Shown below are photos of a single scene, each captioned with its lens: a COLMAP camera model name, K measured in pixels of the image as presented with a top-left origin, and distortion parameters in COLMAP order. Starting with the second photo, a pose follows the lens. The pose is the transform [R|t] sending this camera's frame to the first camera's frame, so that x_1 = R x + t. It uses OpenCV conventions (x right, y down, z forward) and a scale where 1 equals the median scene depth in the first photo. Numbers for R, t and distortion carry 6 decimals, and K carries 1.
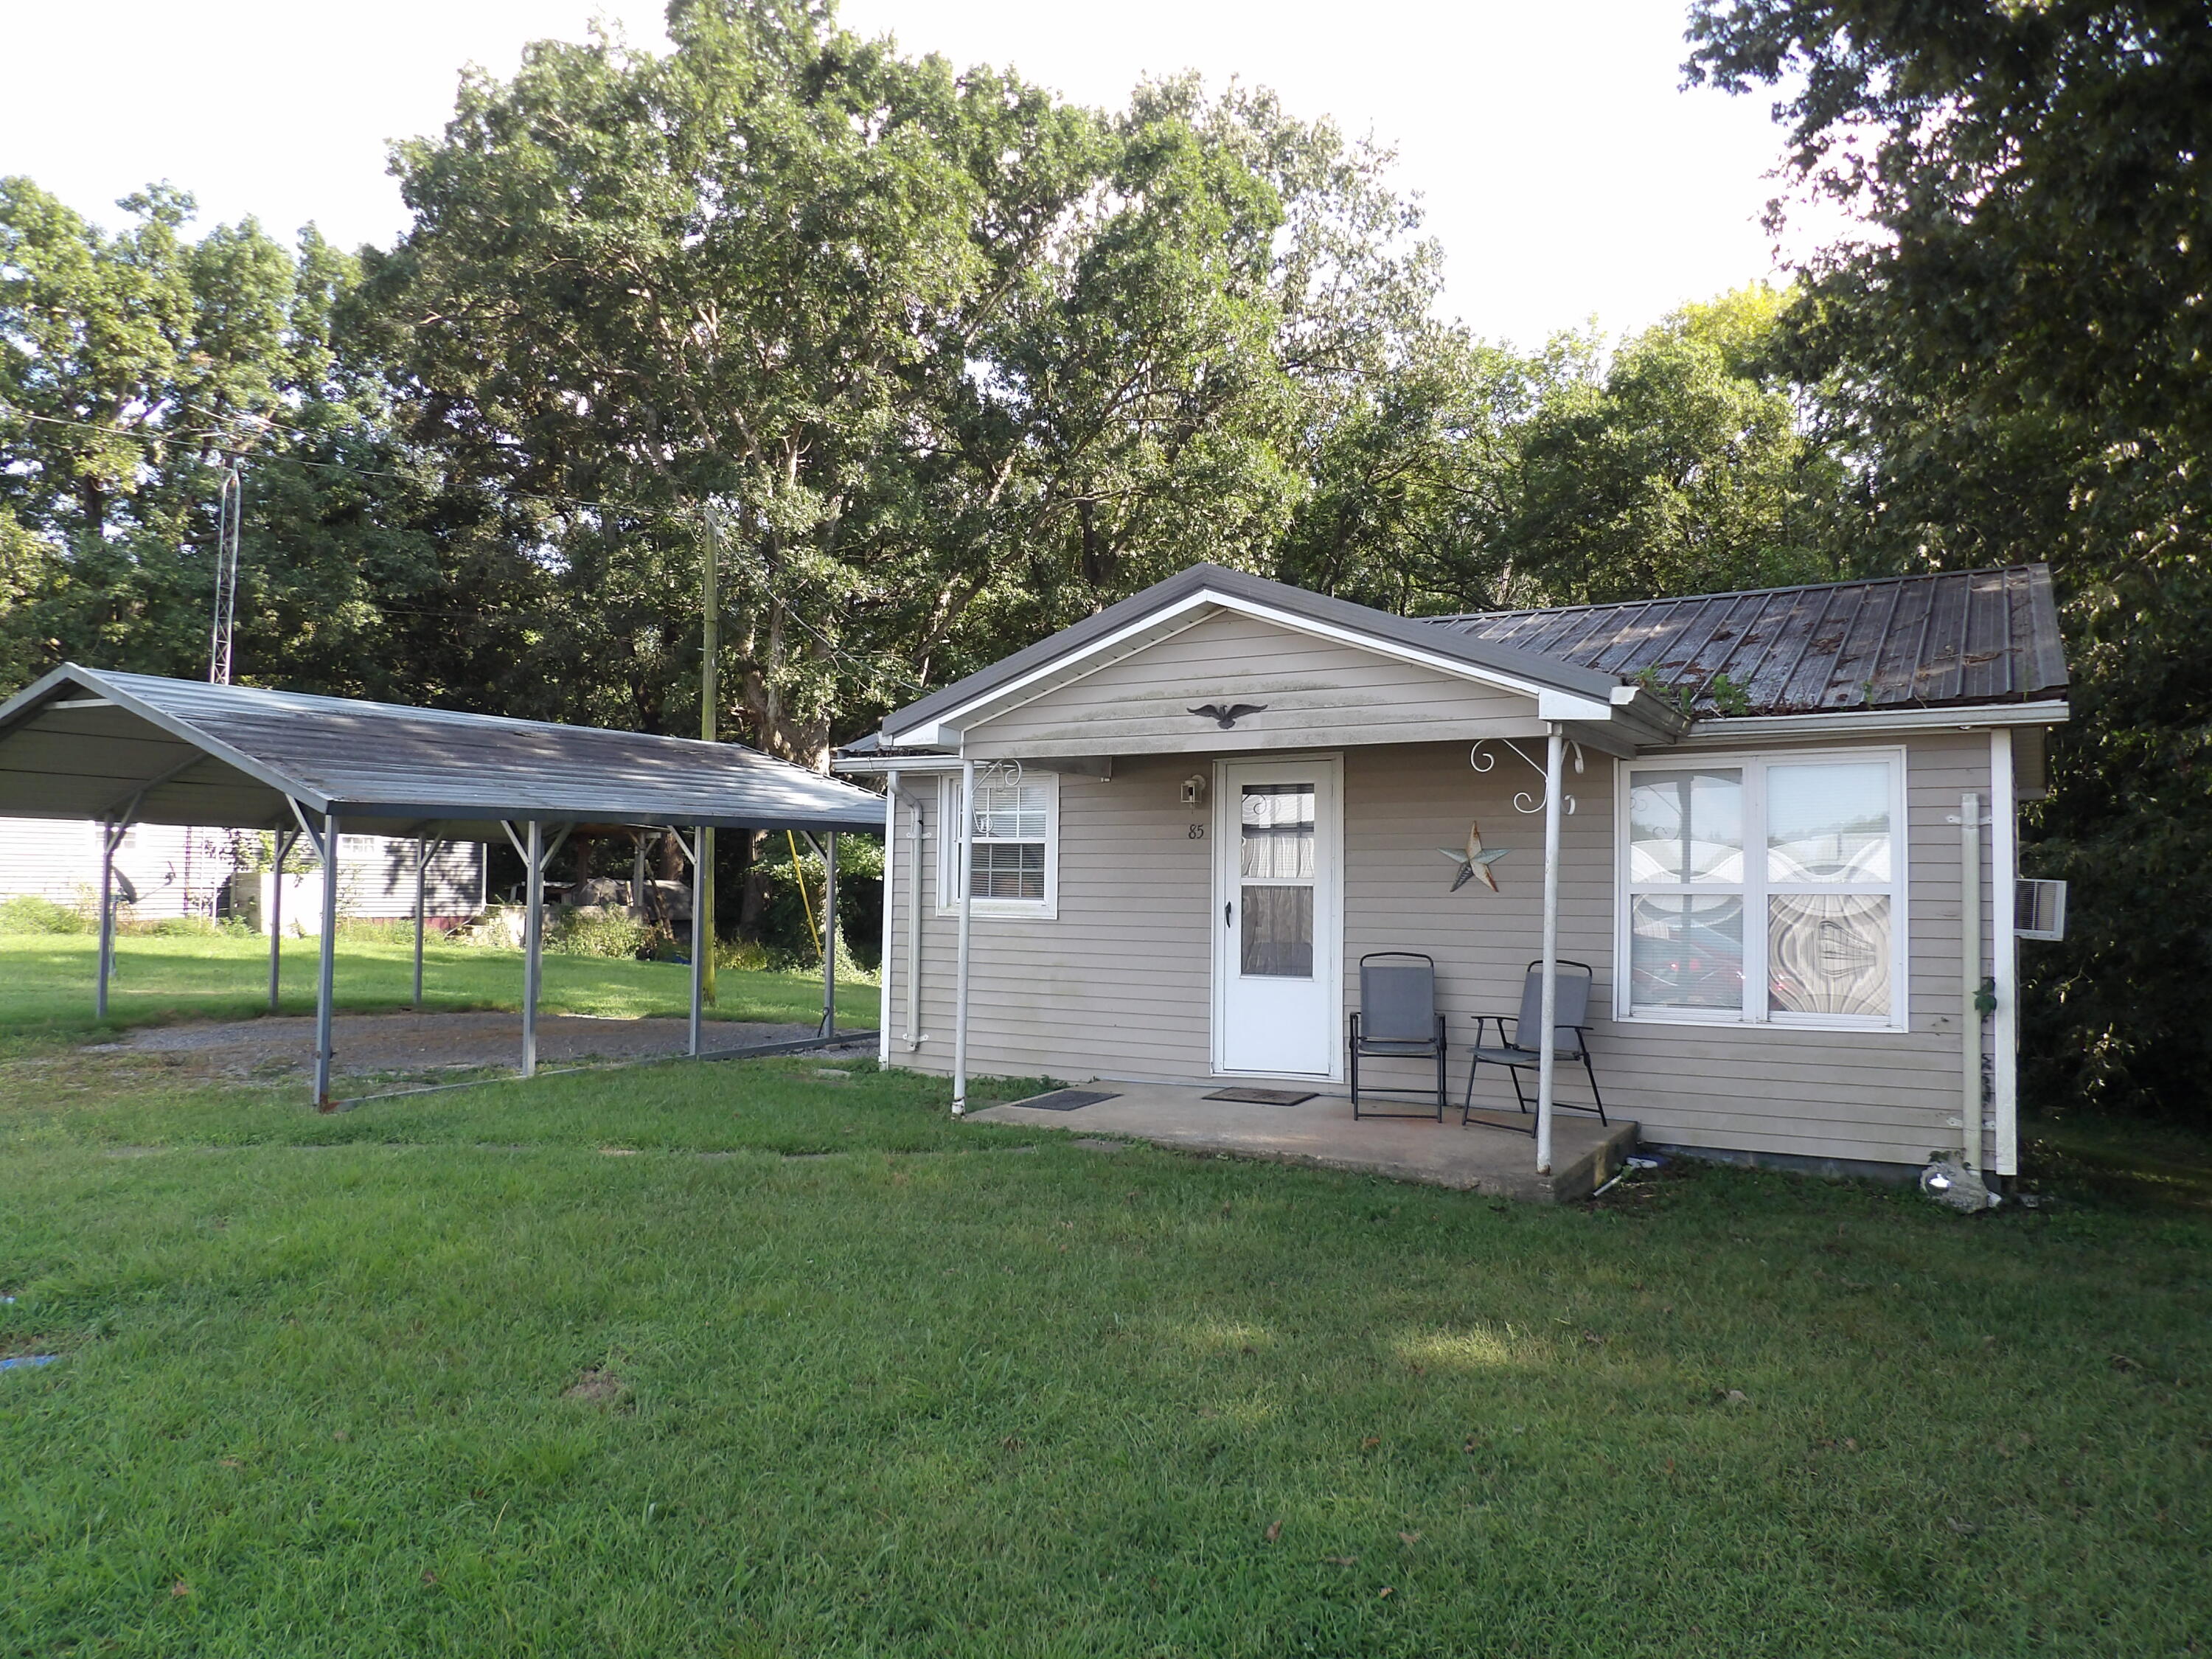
lens RADIAL K [[1605.3, 0, 1091.0], [0, 1605.3, 833.6], [0, 0, 1]] dist [-0.030018, 0.045868]
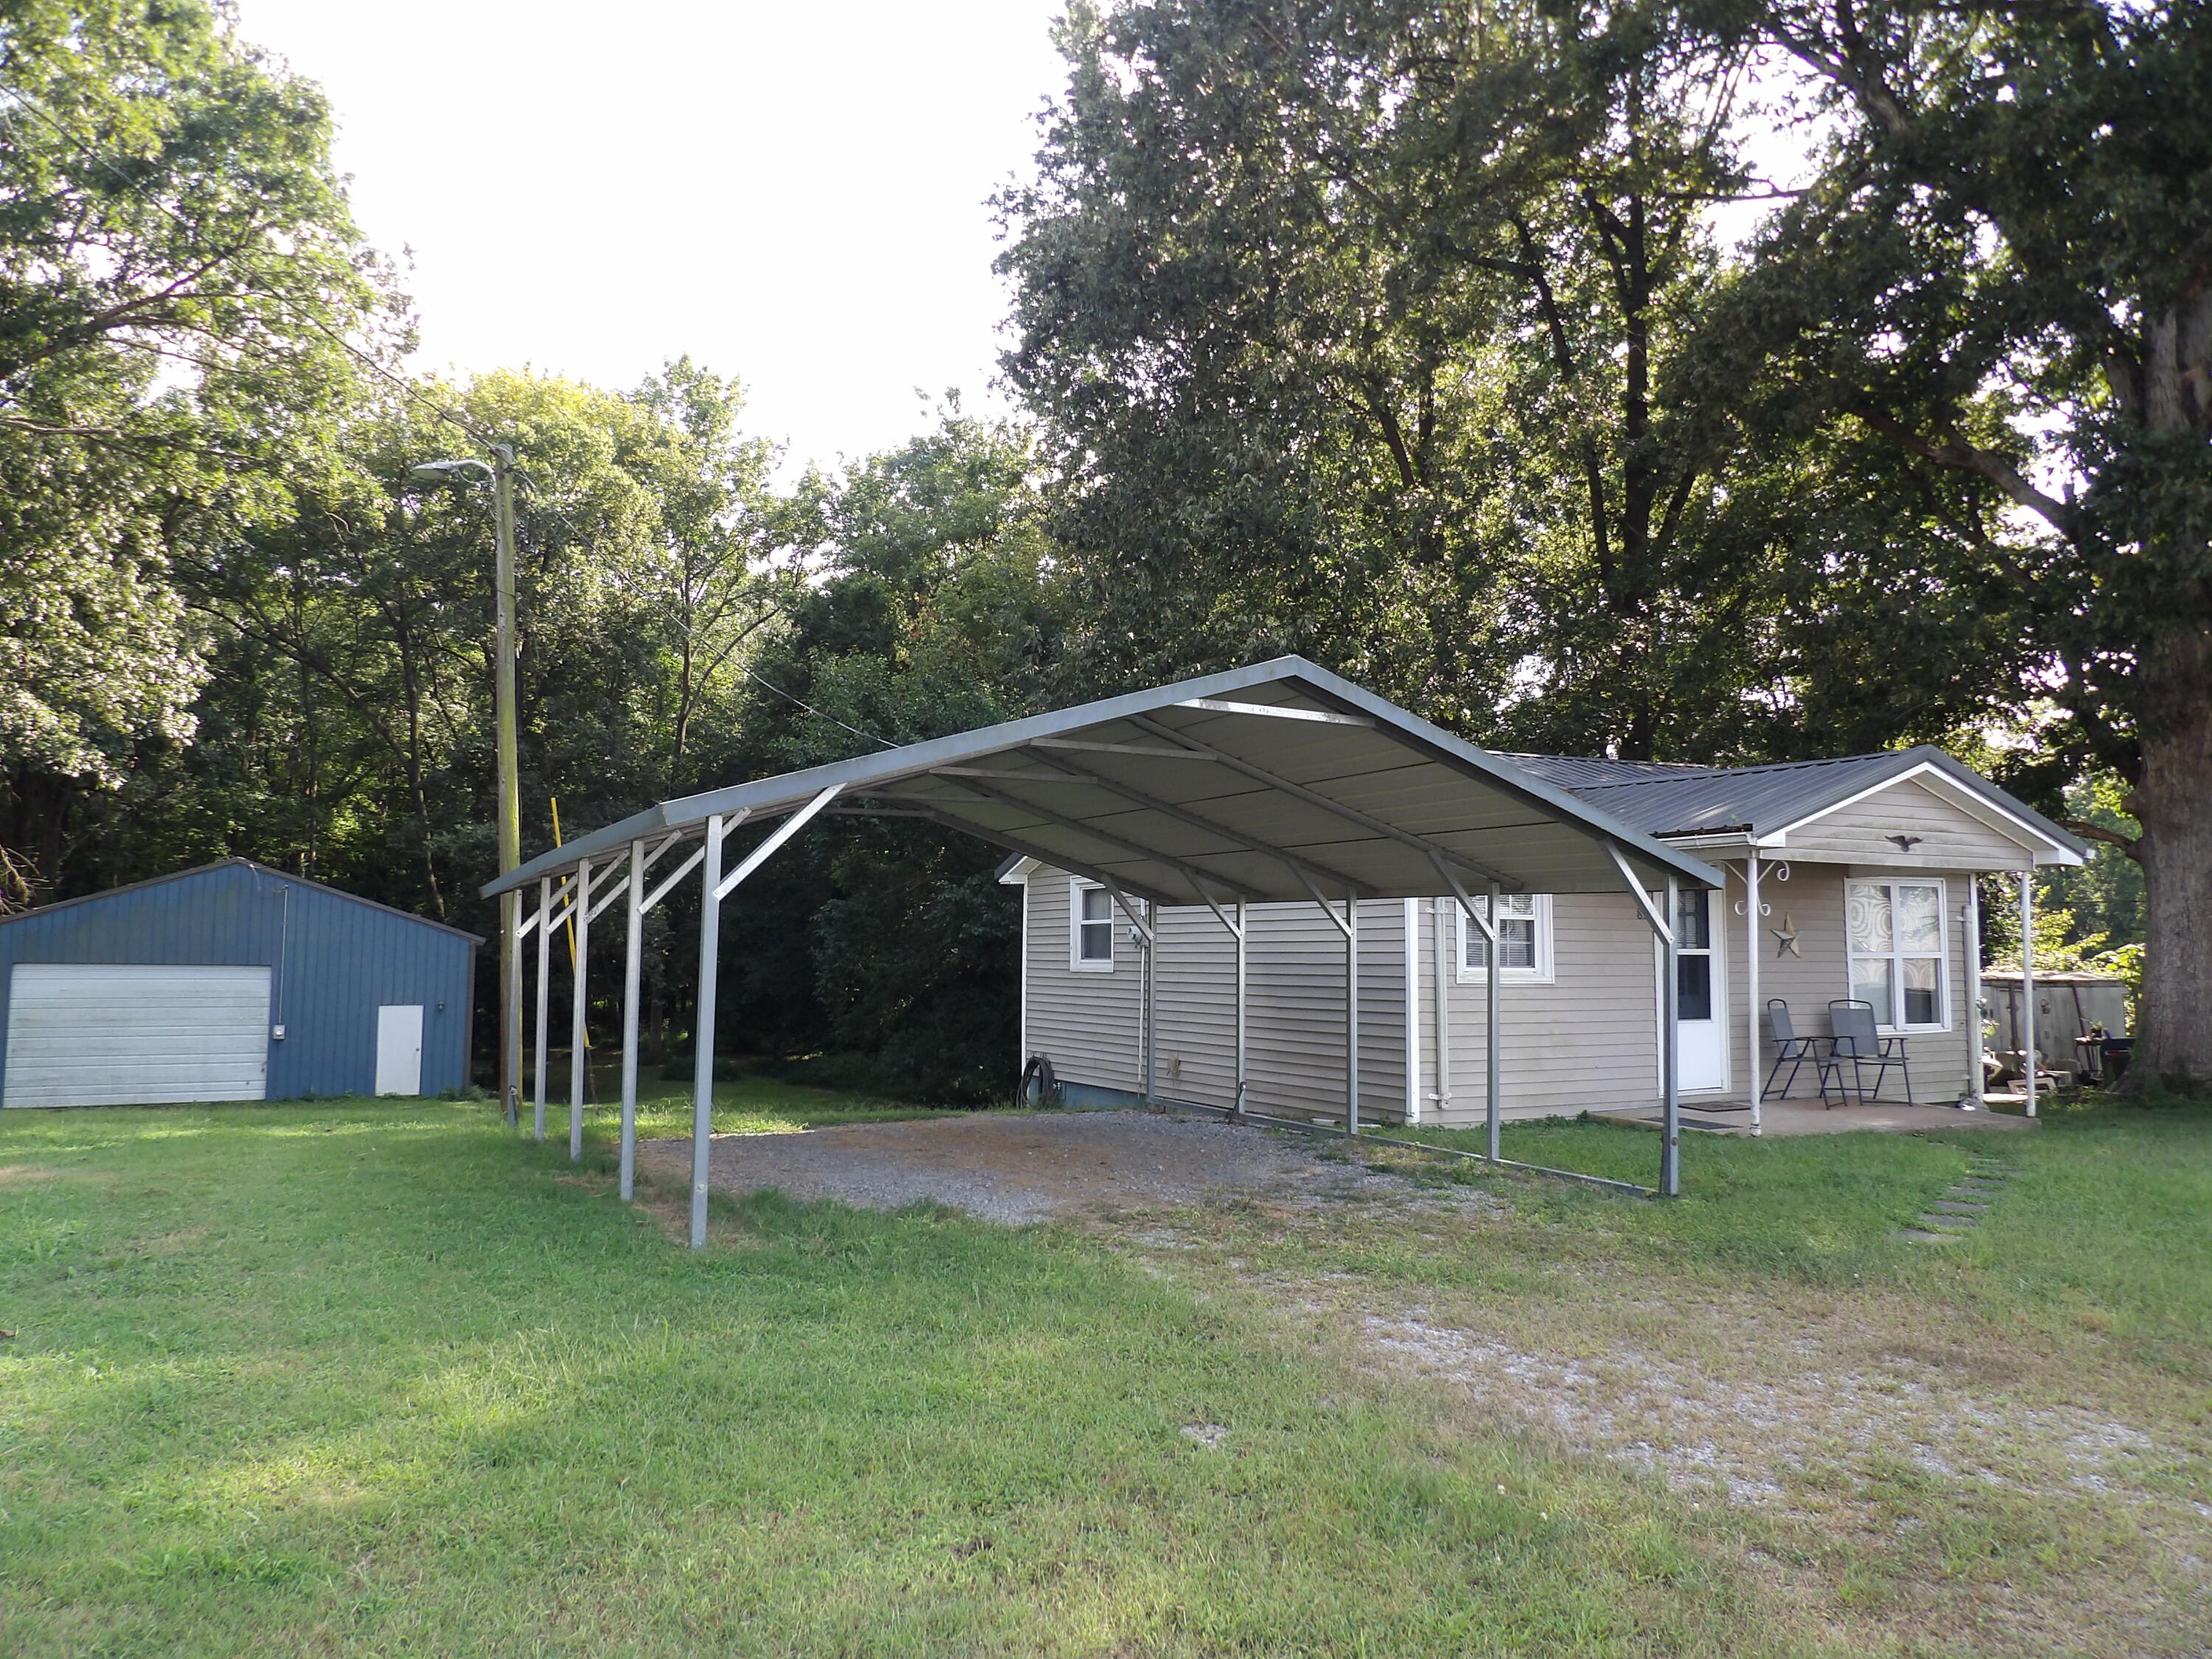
lens RADIAL K [[1605.3, 0, 1102.7], [0, 1605.3, 837.4], [0, 0, 1]] dist [-0.030018, 0.045868]
pose [[0.517806, 0.054010, 0.853791, -1.335581], [-0.024999, 0.998534, -0.048005, 0.010572], [-0.855133, 0.003513, 0.518397, 0.718970]]
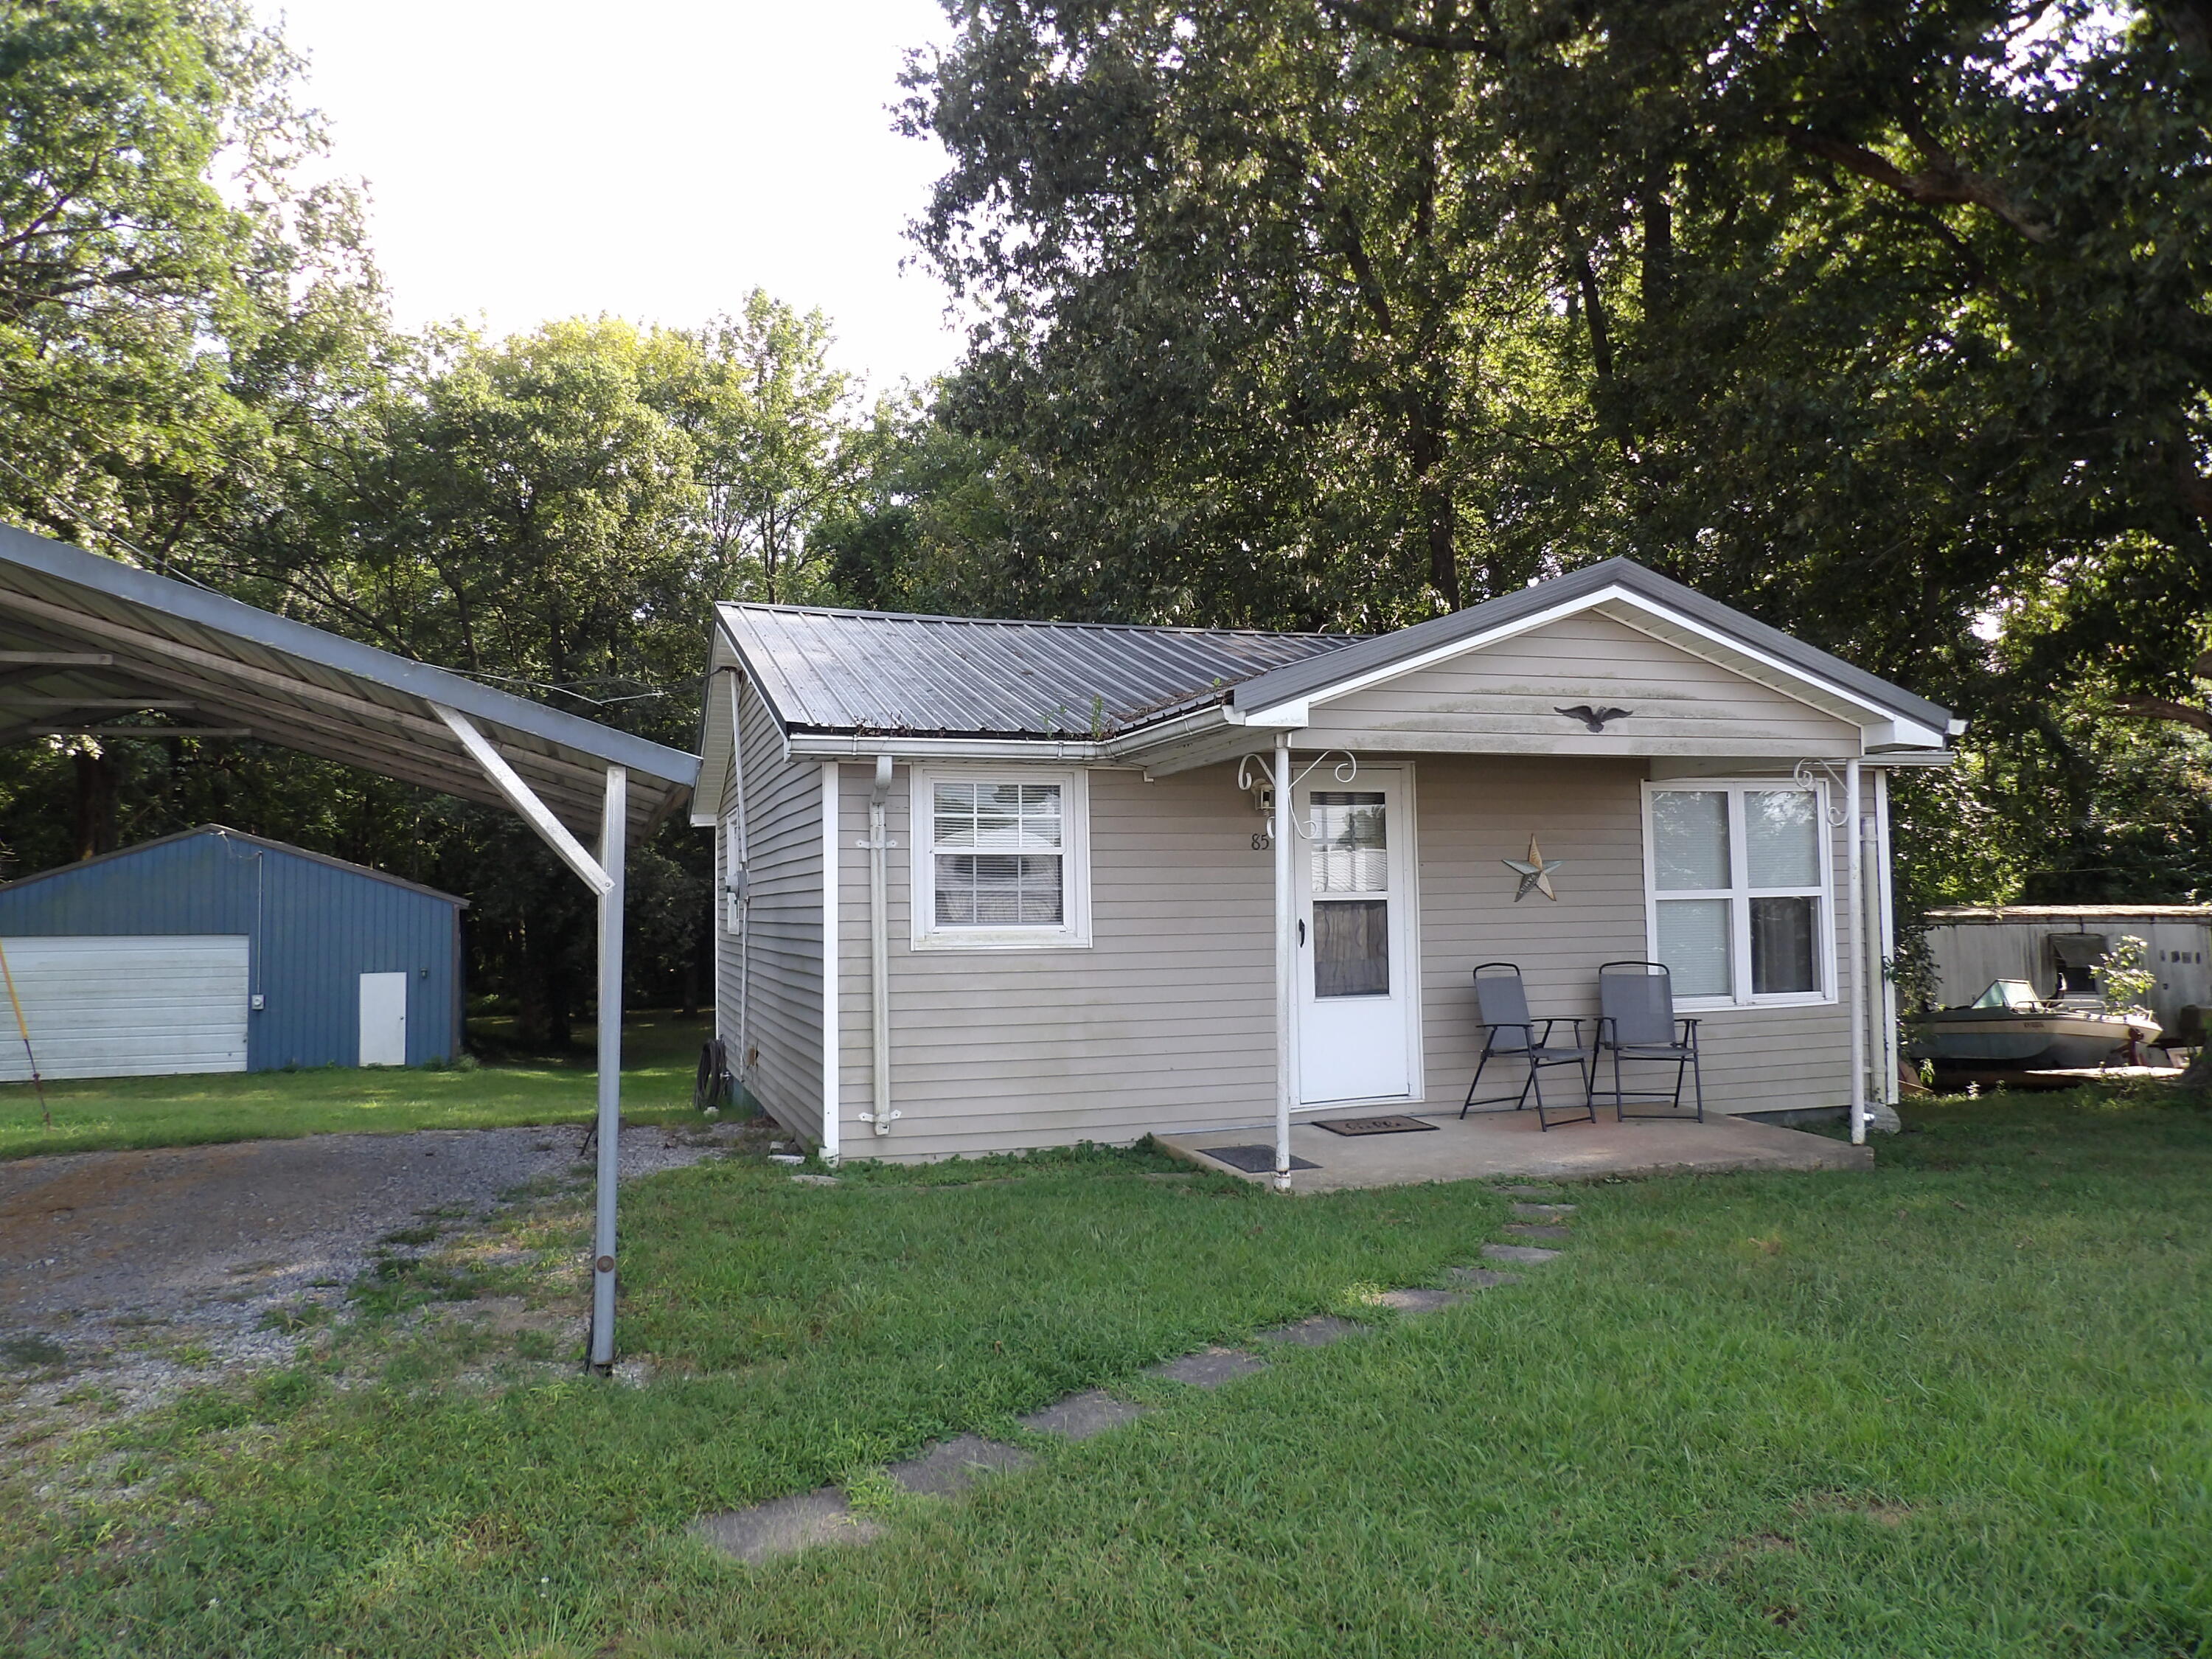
lens RADIAL K [[1605.3, 0, 1098.8], [0, 1605.3, 831.0], [0, 0, 1]] dist [-0.030018, 0.045868]
pose [[0.657241, 0.014432, 0.753542, -0.689945], [-0.000908, 0.999831, -0.018357, 0.009643], [-0.753680, 0.011381, 0.657143, 0.494796]]
